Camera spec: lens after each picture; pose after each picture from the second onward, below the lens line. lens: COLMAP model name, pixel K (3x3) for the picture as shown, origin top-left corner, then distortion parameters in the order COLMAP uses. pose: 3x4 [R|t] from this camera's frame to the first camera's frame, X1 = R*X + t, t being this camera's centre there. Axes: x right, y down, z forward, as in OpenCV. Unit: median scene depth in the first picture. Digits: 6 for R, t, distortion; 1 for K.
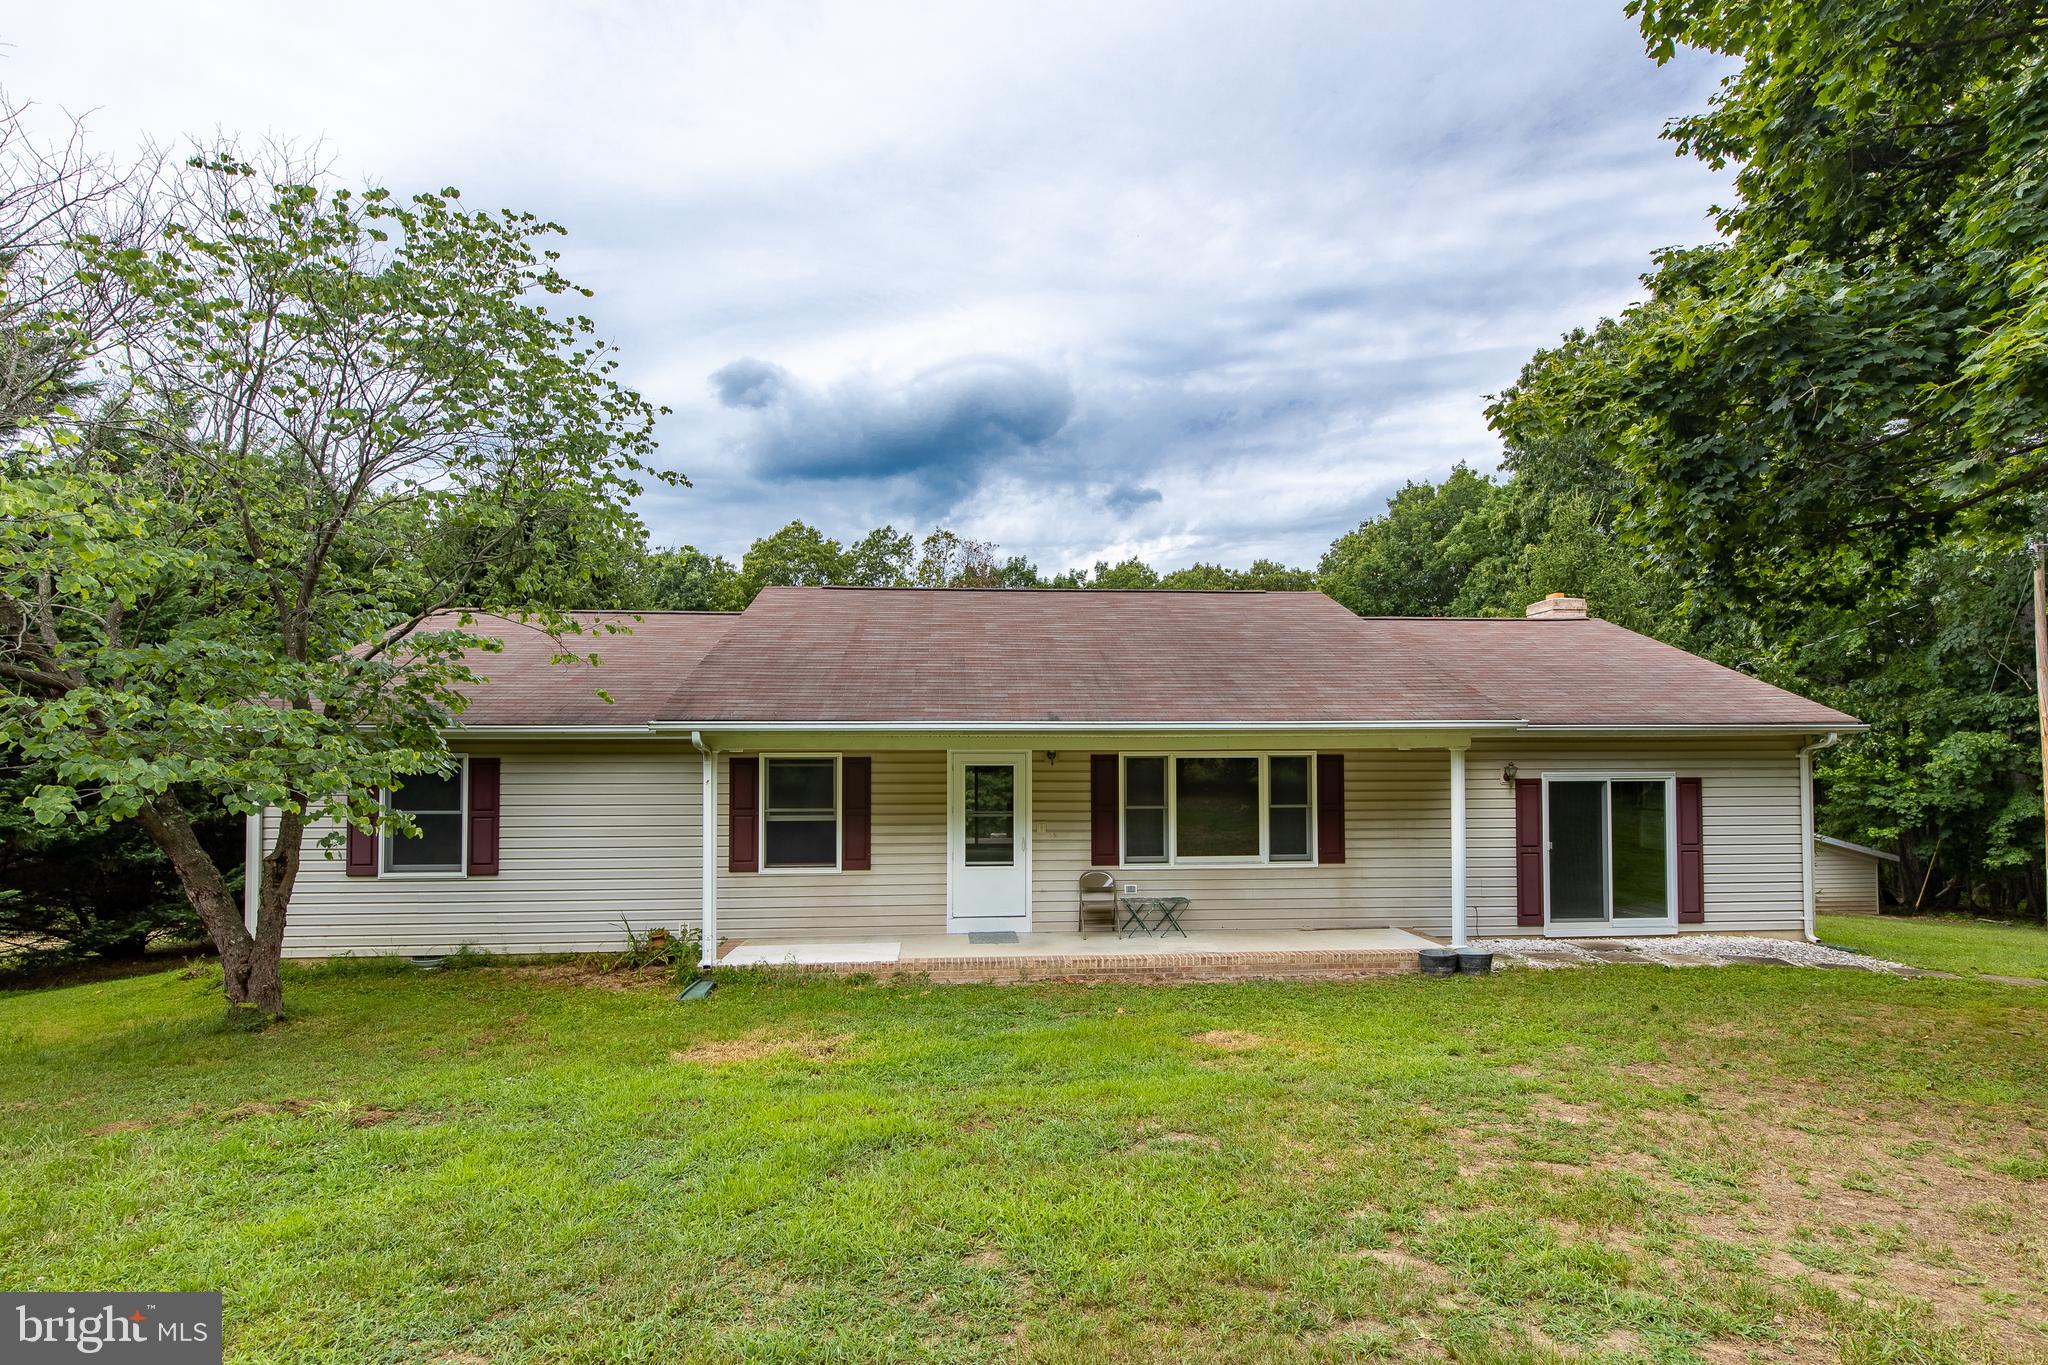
lens RADIAL K [[924.2, 0, 1024.0], [0, 924.2, 682.5], [0, 0, 1]] dist [-0.003032, -0.000018]
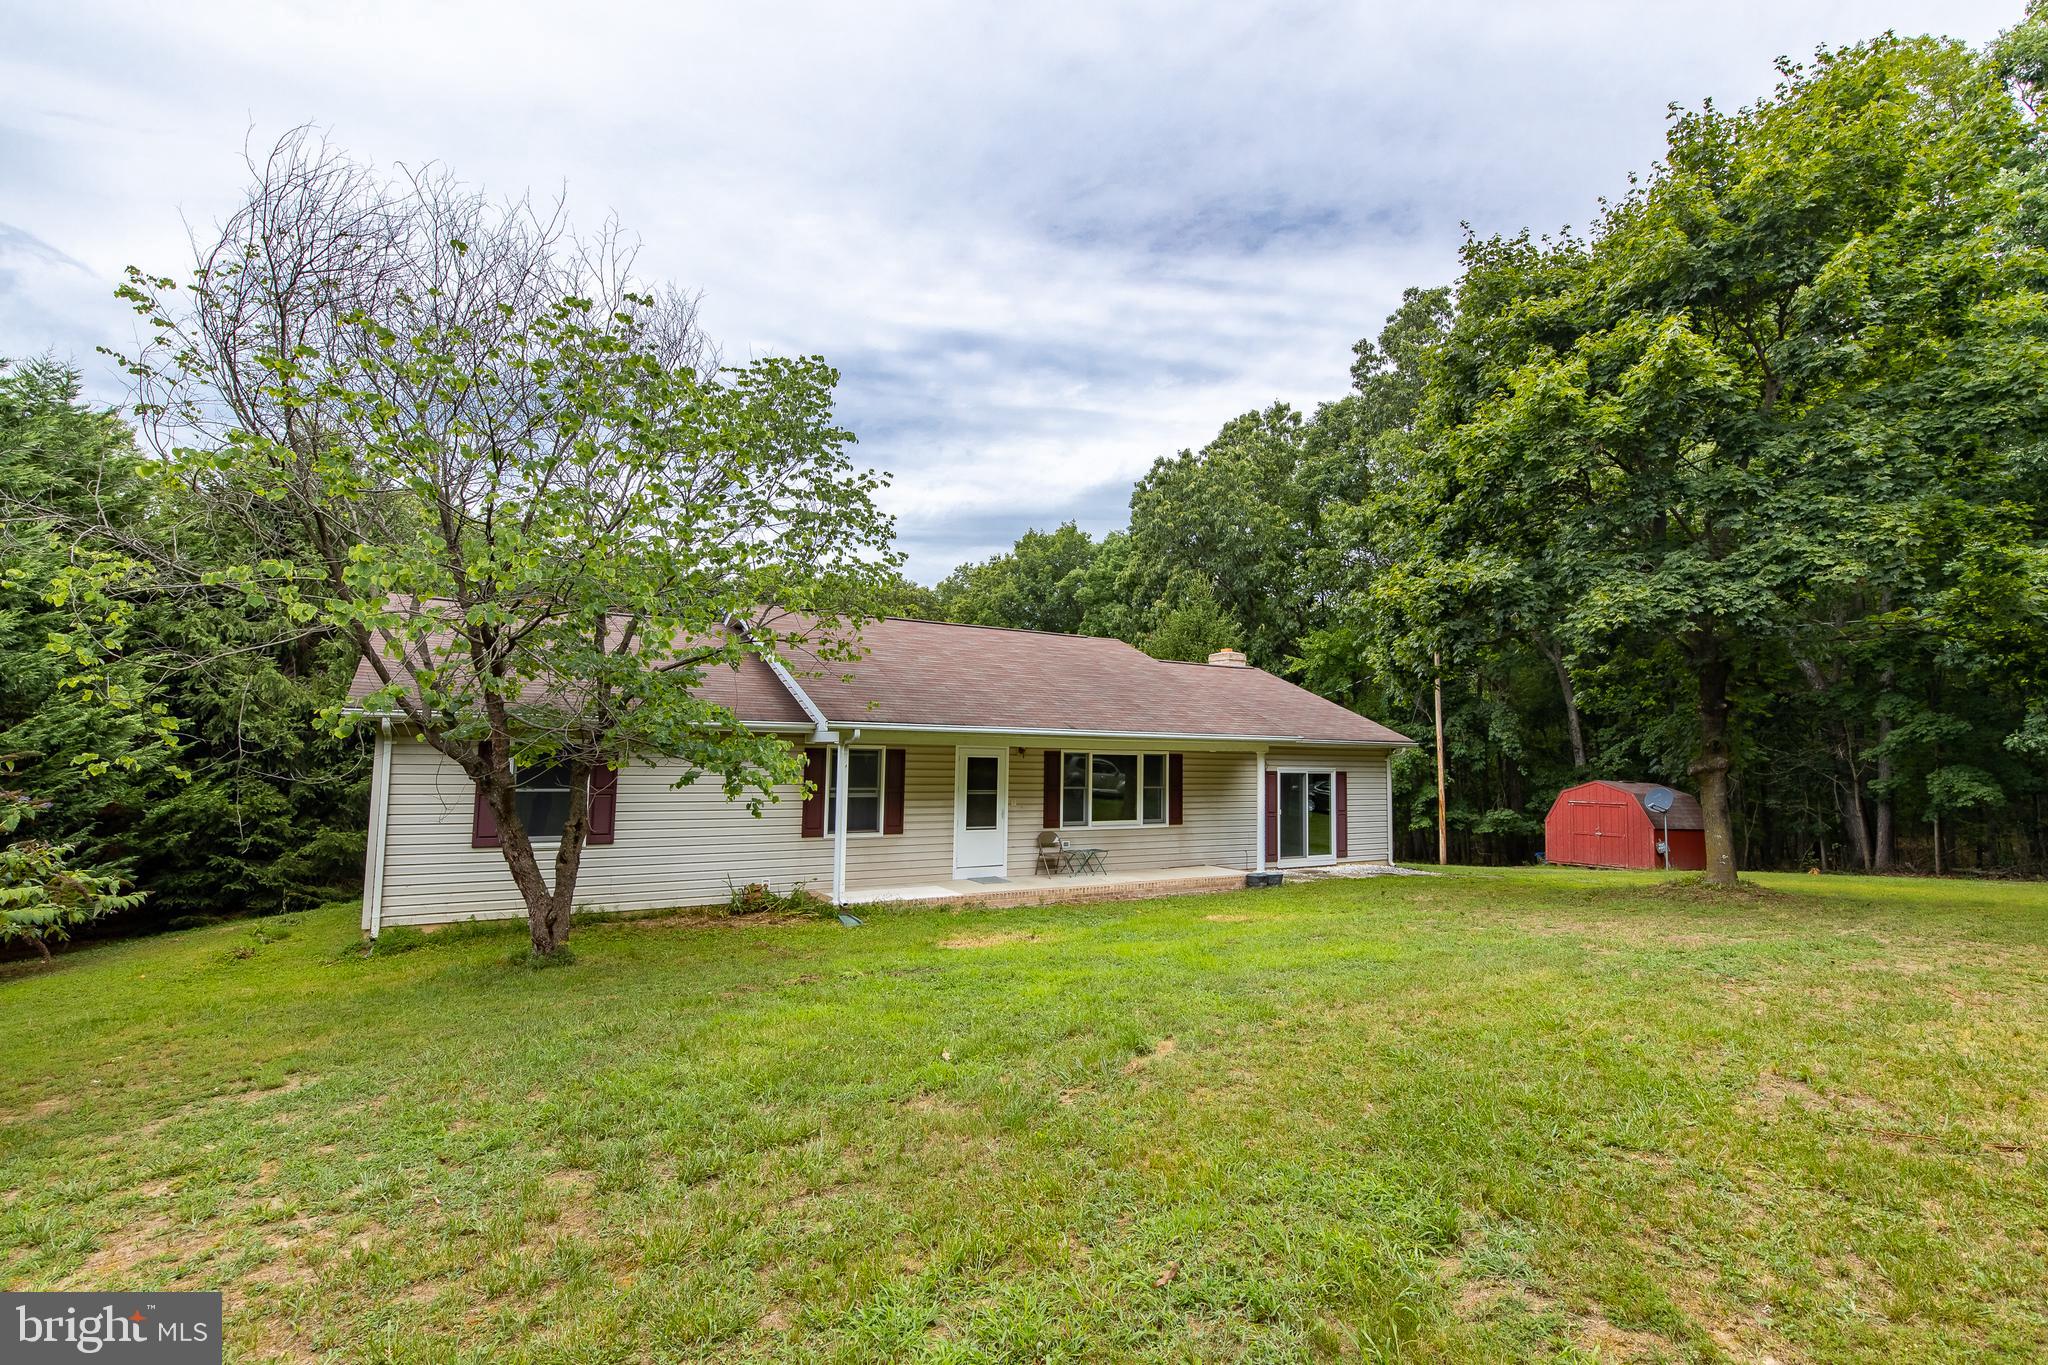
lens RADIAL K [[947.4, 0, 1024.0], [0, 947.4, 682.5], [0, 0, 1]] dist [0.001393, 0.000074]
pose [[0.885551, 0.054667, 0.461314, -0.635210], [-0.062155, 0.998066, 0.001042, -0.025846], [-0.460364, -0.029596, 0.887237, -0.273505]]
